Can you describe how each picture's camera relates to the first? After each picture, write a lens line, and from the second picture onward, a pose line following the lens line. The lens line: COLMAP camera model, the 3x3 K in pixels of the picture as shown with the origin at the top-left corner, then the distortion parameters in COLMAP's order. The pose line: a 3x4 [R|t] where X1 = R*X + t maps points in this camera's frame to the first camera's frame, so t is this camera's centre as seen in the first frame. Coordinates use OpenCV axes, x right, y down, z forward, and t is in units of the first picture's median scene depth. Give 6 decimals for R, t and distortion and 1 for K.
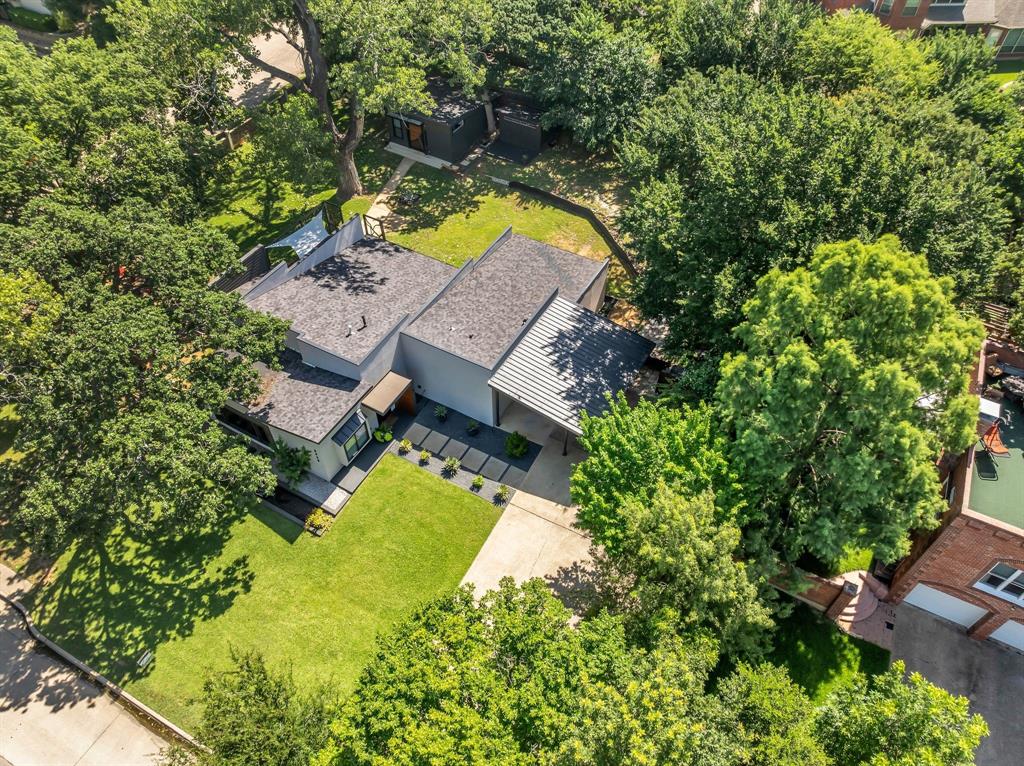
lens RADIAL K [[734.4, 0, 530.3], [0, 734.4, 381.6], [0, 0, 1]] dist [-0.094826, 0.049612]
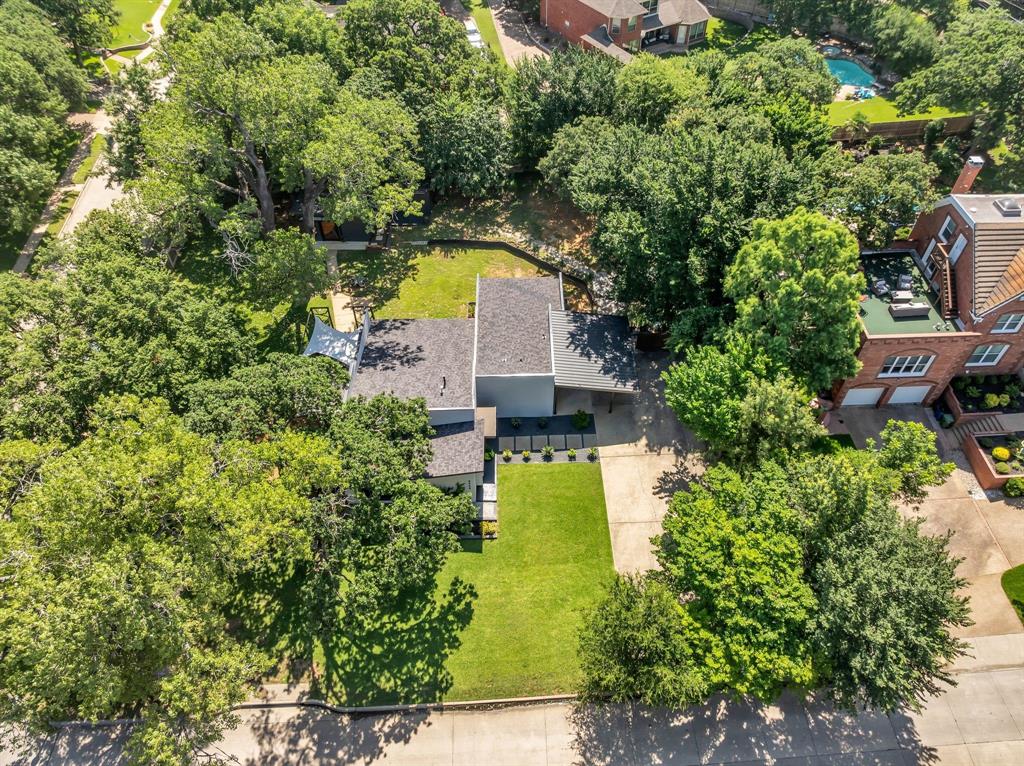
lens RADIAL K [[734.4, 0, 530.3], [0, 734.4, 381.6], [0, 0, 1]] dist [-0.094826, 0.049612]
pose [[0.859957, -0.385719, 0.334209, -0.587488], [0.380983, 0.920893, 0.082513, -0.142500], [-0.339597, 0.056370, 0.938880, -0.304969]]
